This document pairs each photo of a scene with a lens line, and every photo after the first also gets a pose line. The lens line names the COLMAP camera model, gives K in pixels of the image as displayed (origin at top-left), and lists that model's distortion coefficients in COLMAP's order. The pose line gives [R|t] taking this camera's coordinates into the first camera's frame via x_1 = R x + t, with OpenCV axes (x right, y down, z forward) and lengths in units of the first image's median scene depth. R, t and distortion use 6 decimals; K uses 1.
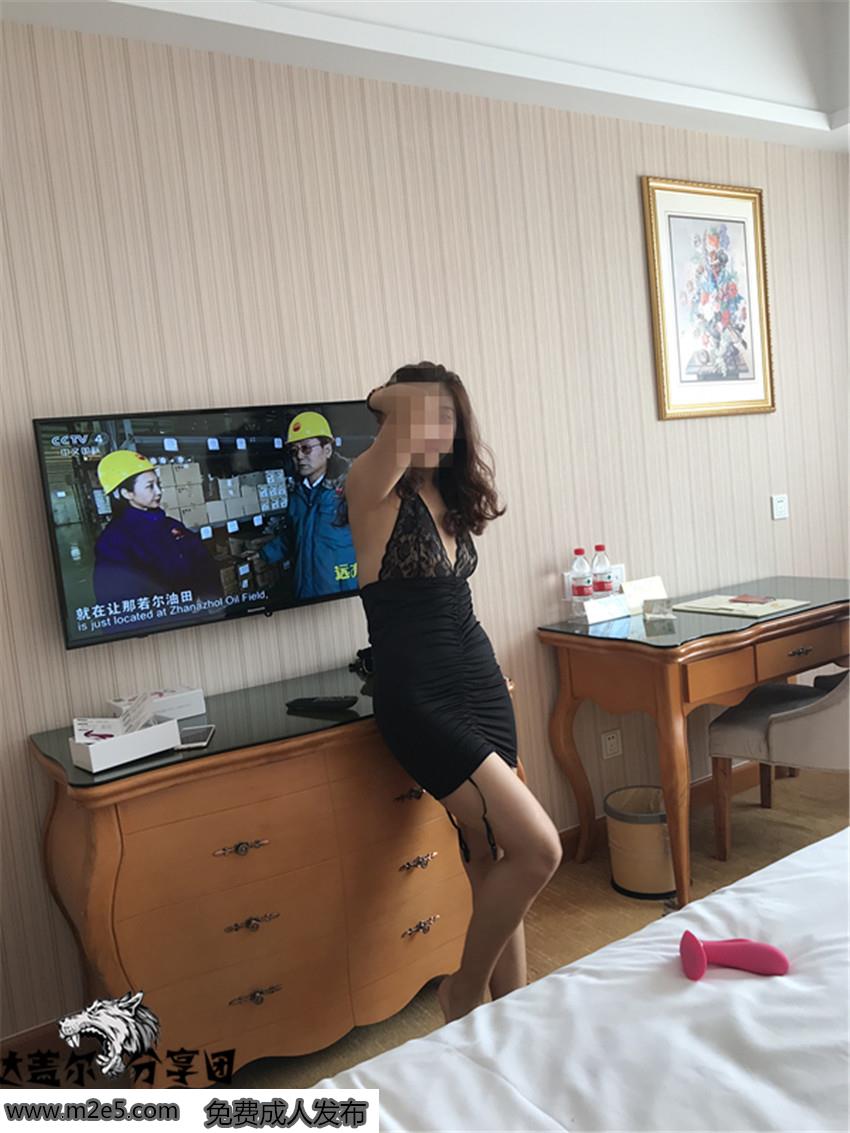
lens RADIAL K [[917.5, 0, 410.5], [0, 917.5, 540.3], [0, 0, 1]] dist [0.059229, -0.022739]
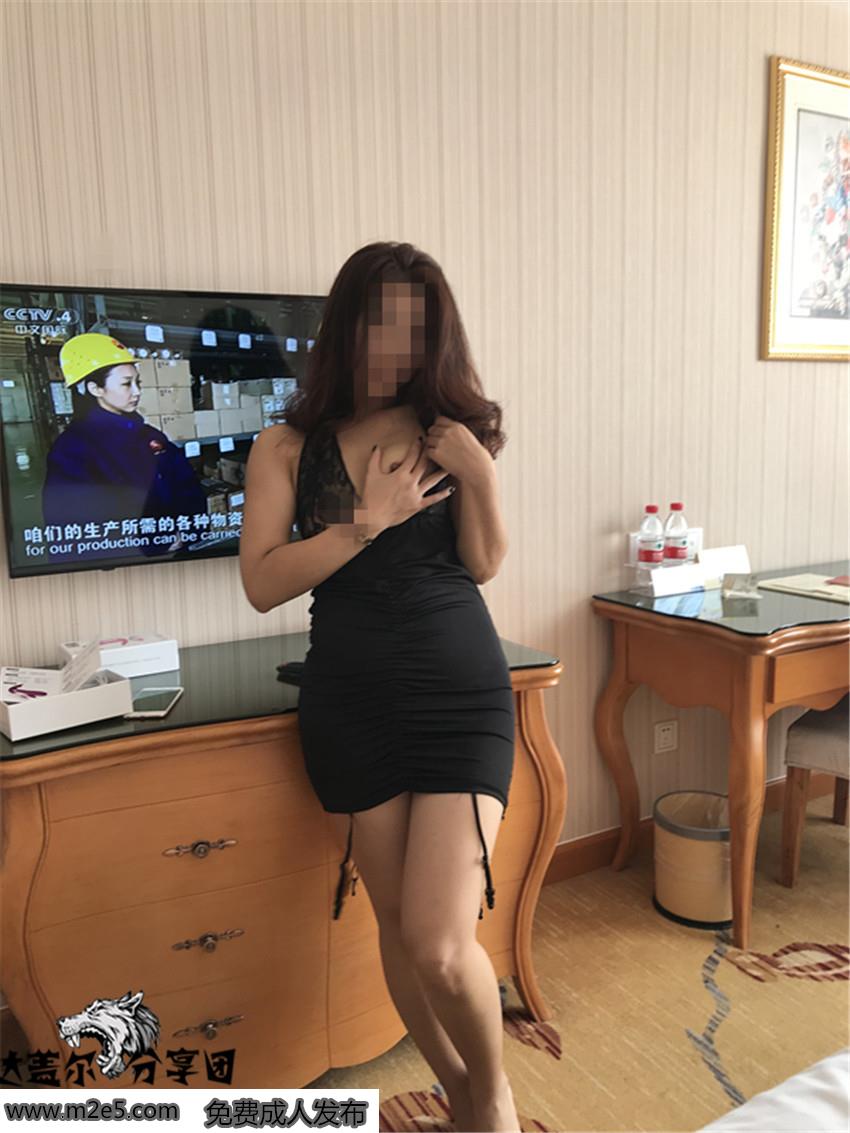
lens RADIAL K [[917.5, 0, 421.4], [0, 917.5, 533.1], [0, 0, 1]] dist [0.059229, -0.022739]
pose [[0.995994, 0.081973, -0.035739, 0.008430], [-0.079958, 0.995303, 0.054571, 0.005314], [0.040045, -0.051495, 0.997870, 0.173056]]
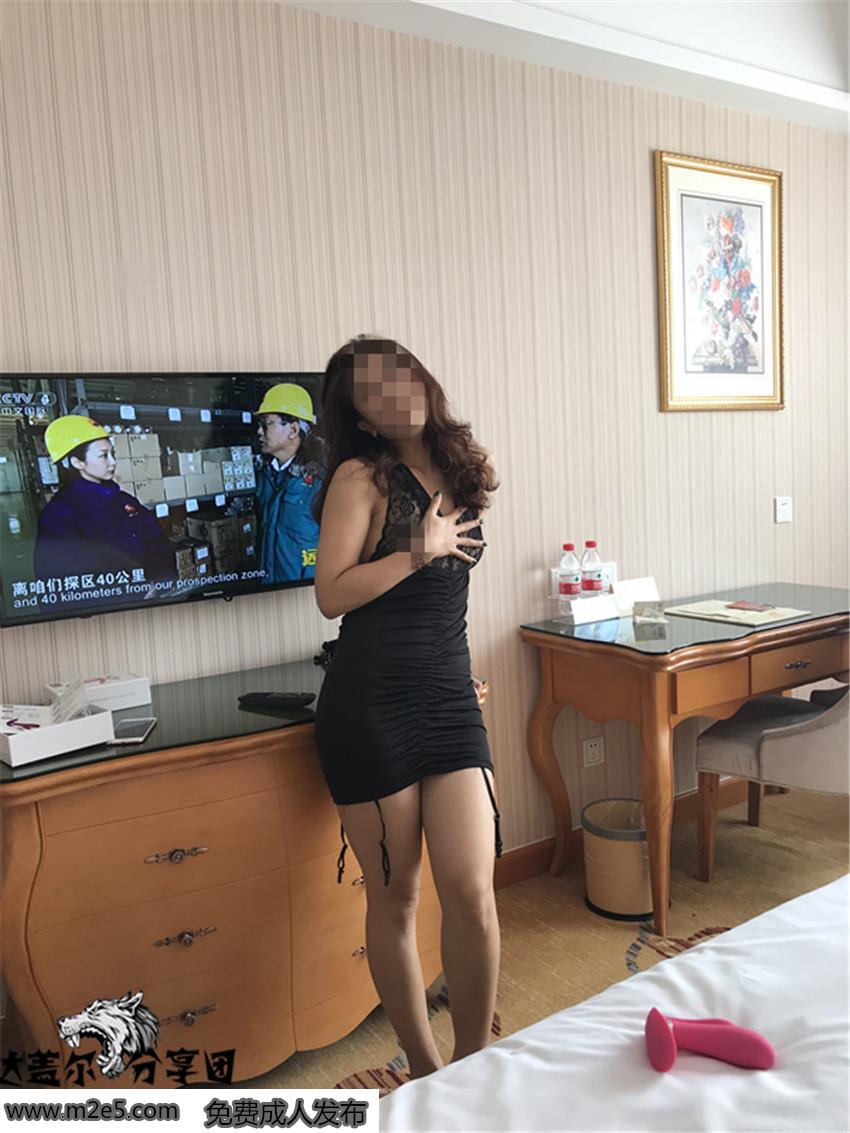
lens RADIAL K [[917.5, 0, 413.0], [0, 917.5, 537.6], [0, 0, 1]] dist [0.059229, -0.022739]
pose [[0.998909, 0.046570, 0.003428, 0.023396], [-0.046602, 0.998863, 0.010074, 0.000712], [-0.002955, -0.010223, 0.999943, 0.068185]]
